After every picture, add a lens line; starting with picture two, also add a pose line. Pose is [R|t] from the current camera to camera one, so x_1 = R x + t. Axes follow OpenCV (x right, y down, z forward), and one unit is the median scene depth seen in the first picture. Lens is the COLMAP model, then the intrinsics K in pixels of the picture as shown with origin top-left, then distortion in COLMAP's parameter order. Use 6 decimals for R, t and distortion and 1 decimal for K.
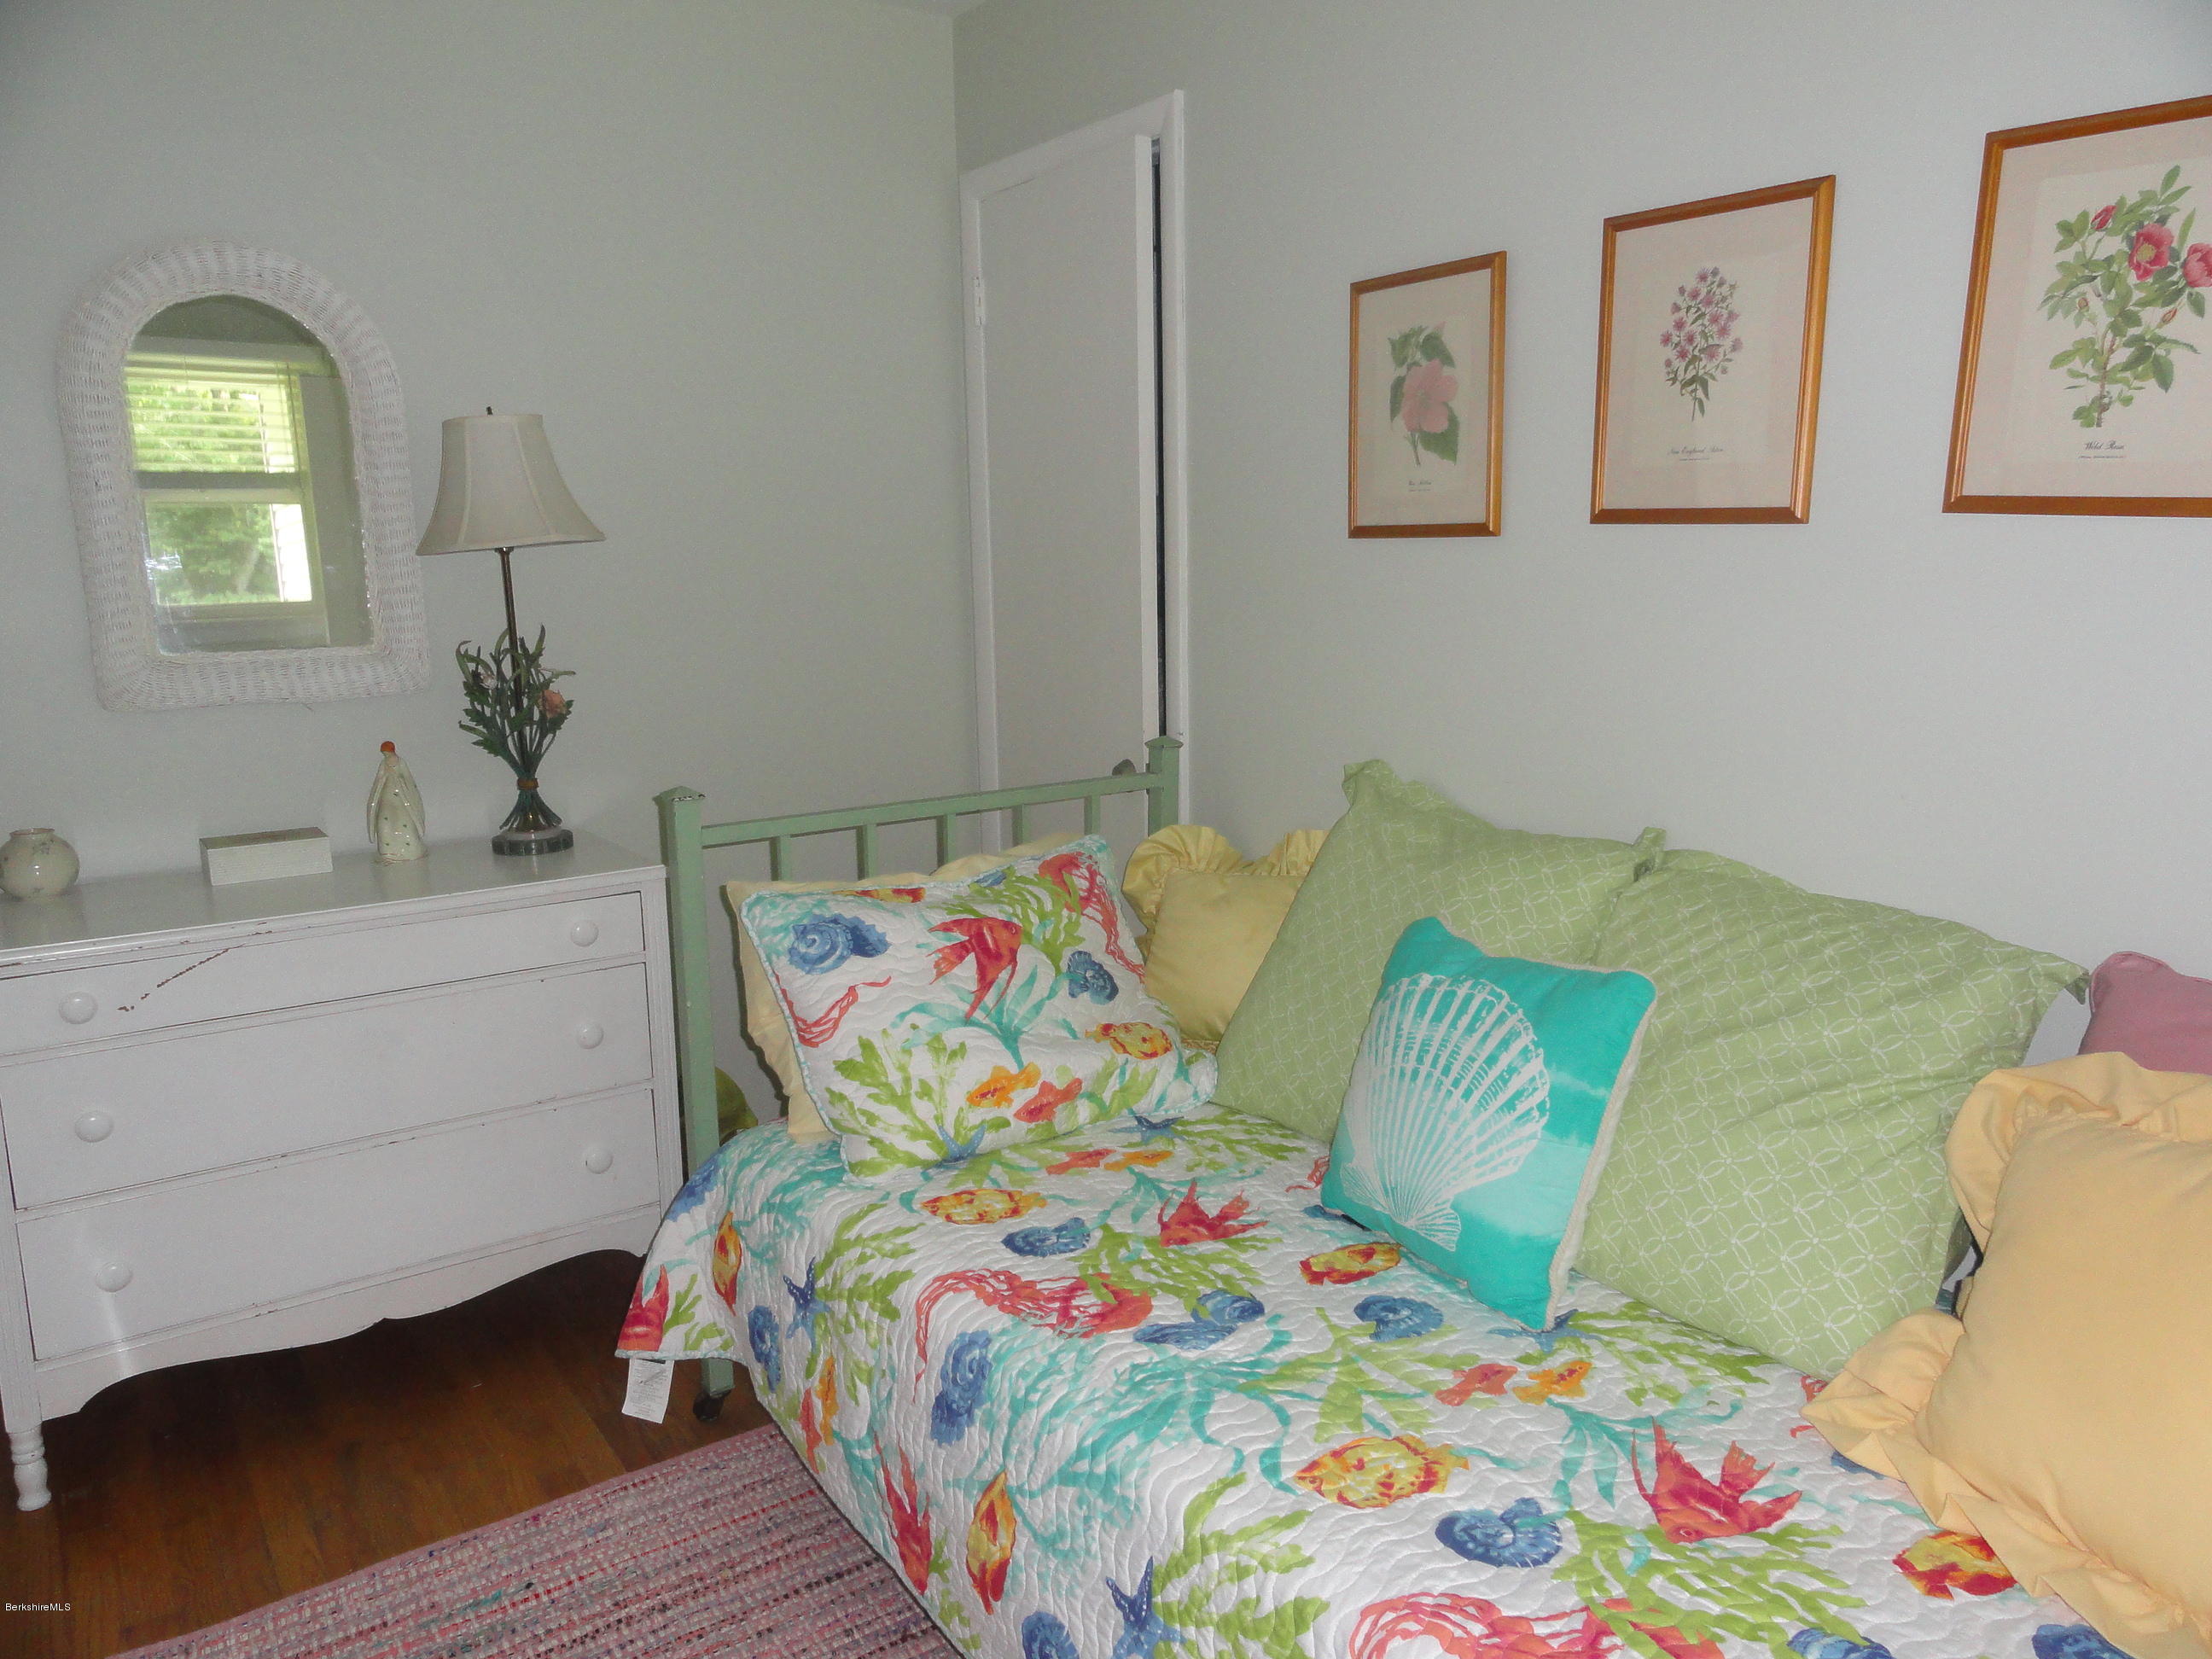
lens RADIAL K [[1551.0, 0, 1119.7], [0, 1551.0, 832.4], [0, 0, 1]] dist [-0.006803, 0.010299]
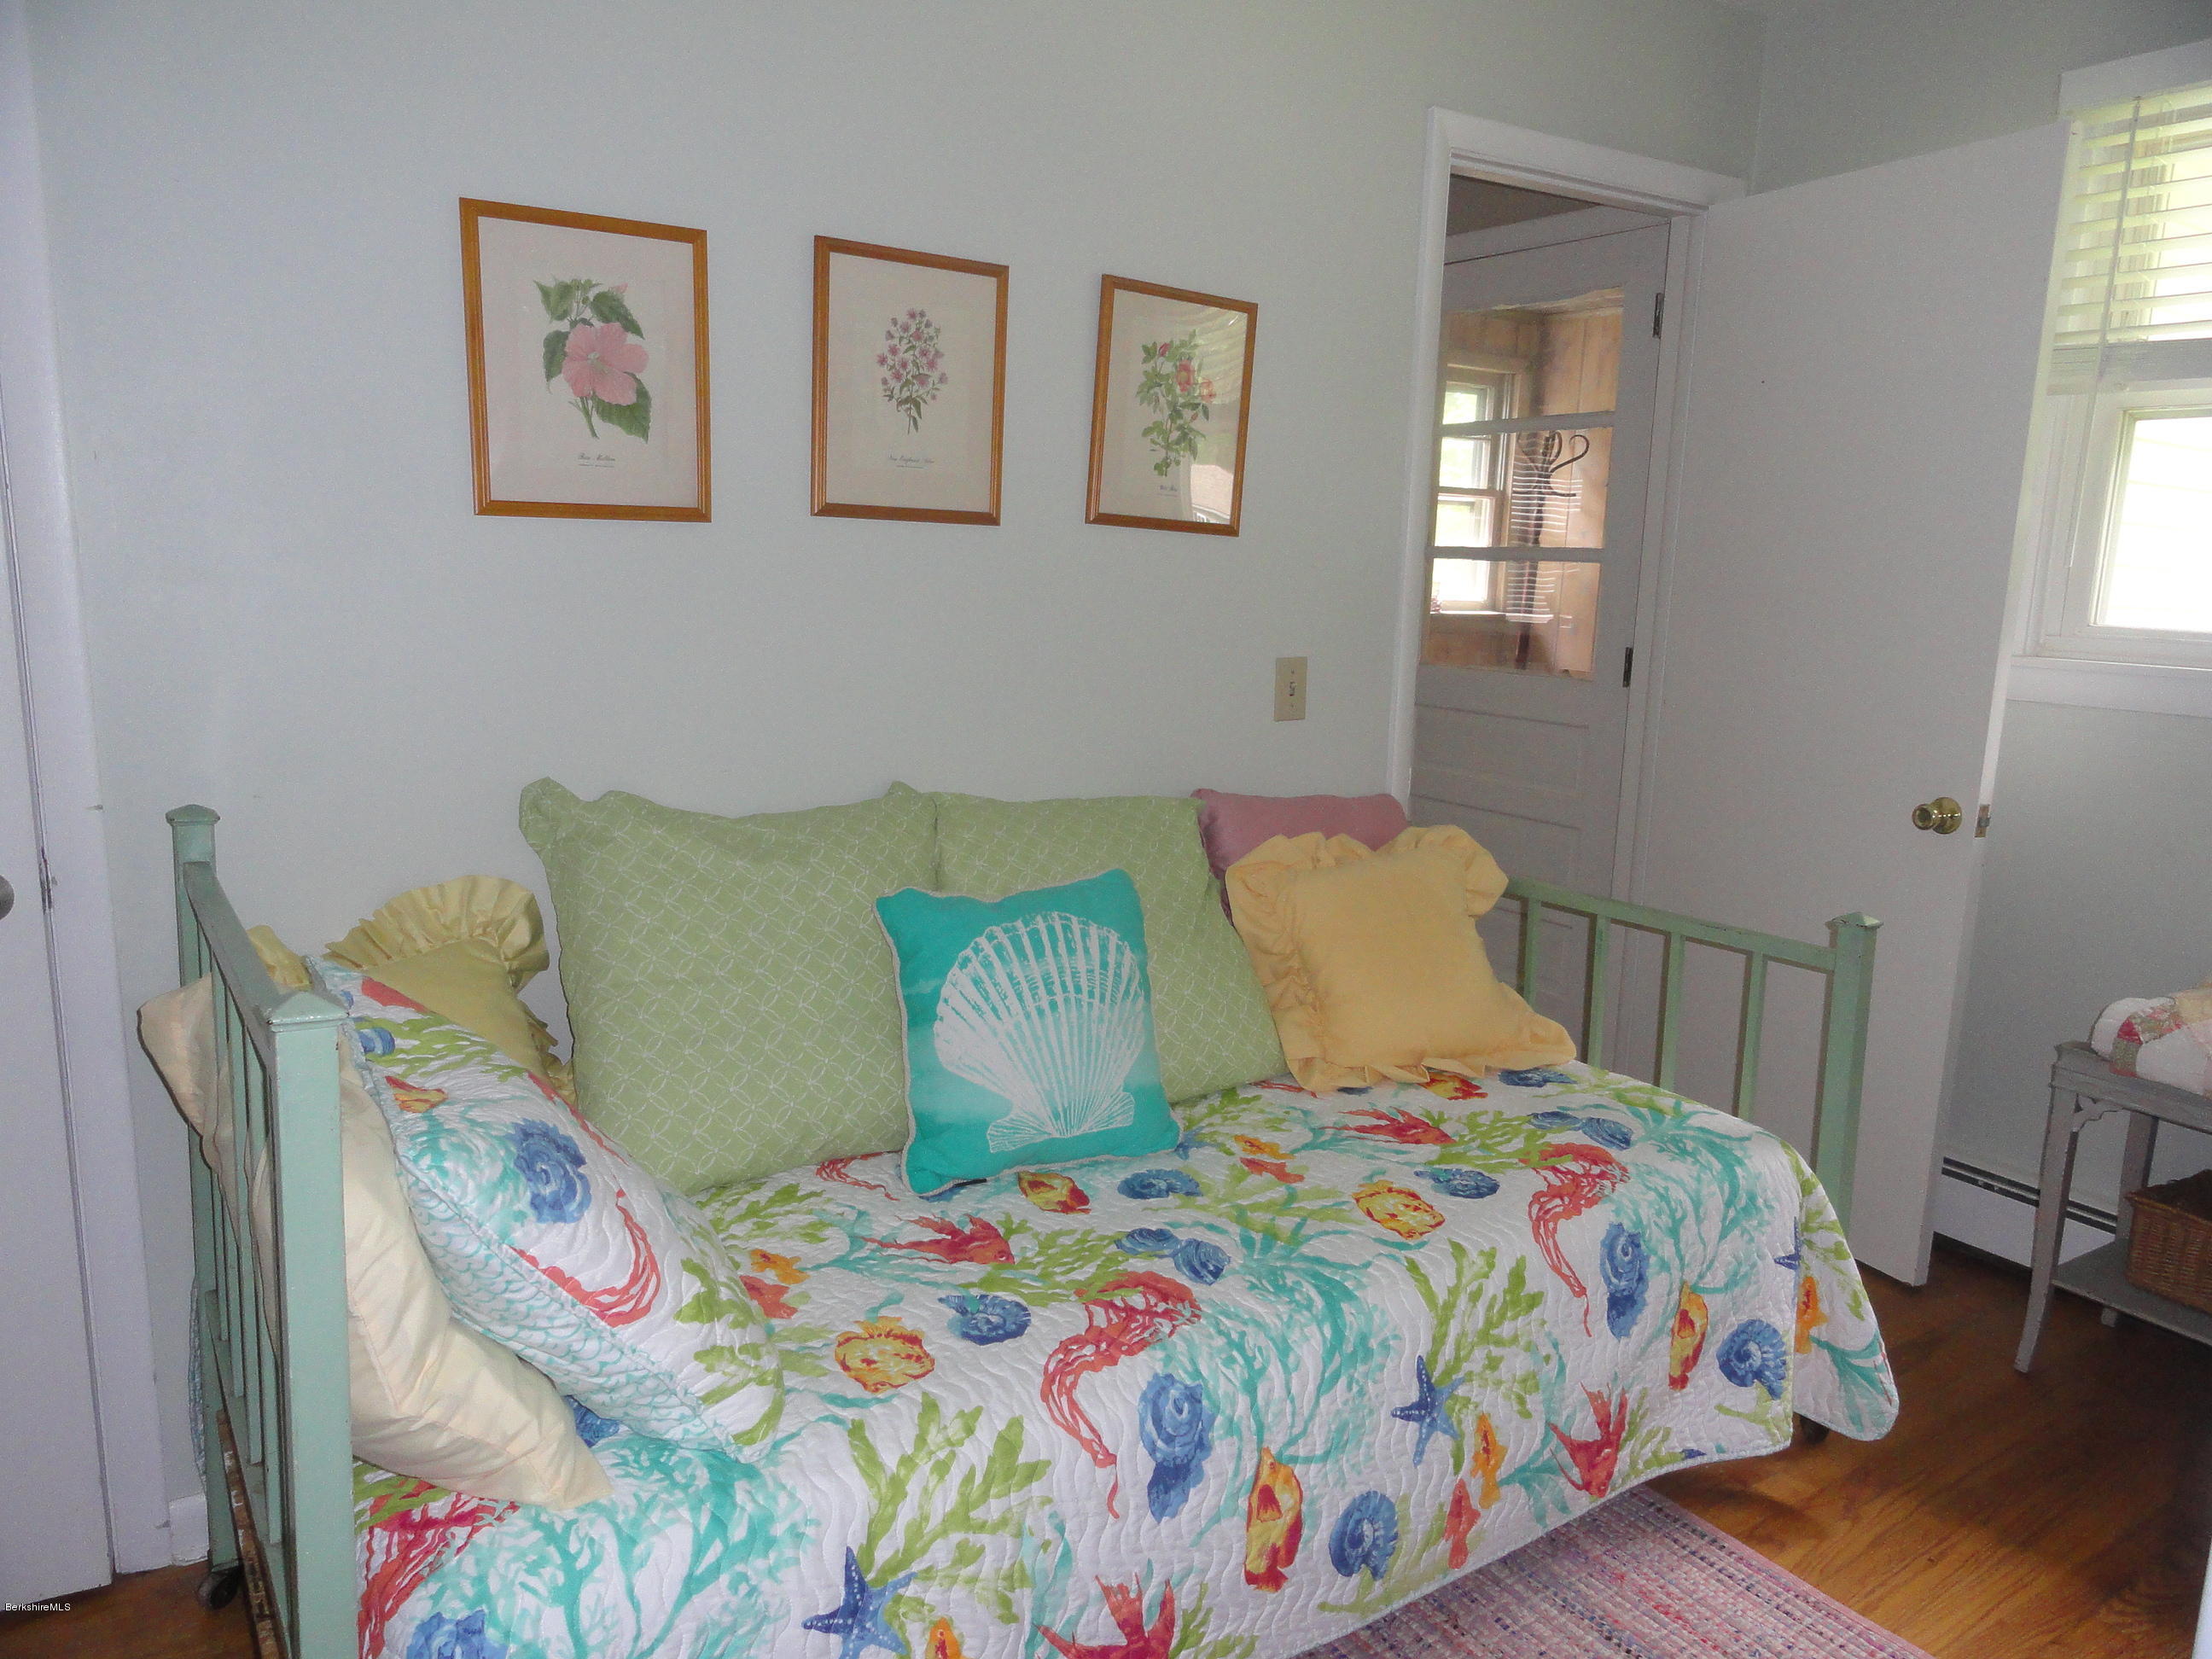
lens RADIAL K [[1551.0, 0, 1117.2], [0, 1551.0, 825.2], [0, 0, 1]] dist [-0.006803, 0.010299]
pose [[0.027644, -0.159239, 0.986853, -0.874670], [0.157419, 0.975606, 0.153014, -0.133494], [-0.987145, 0.151119, 0.052037, 0.849618]]
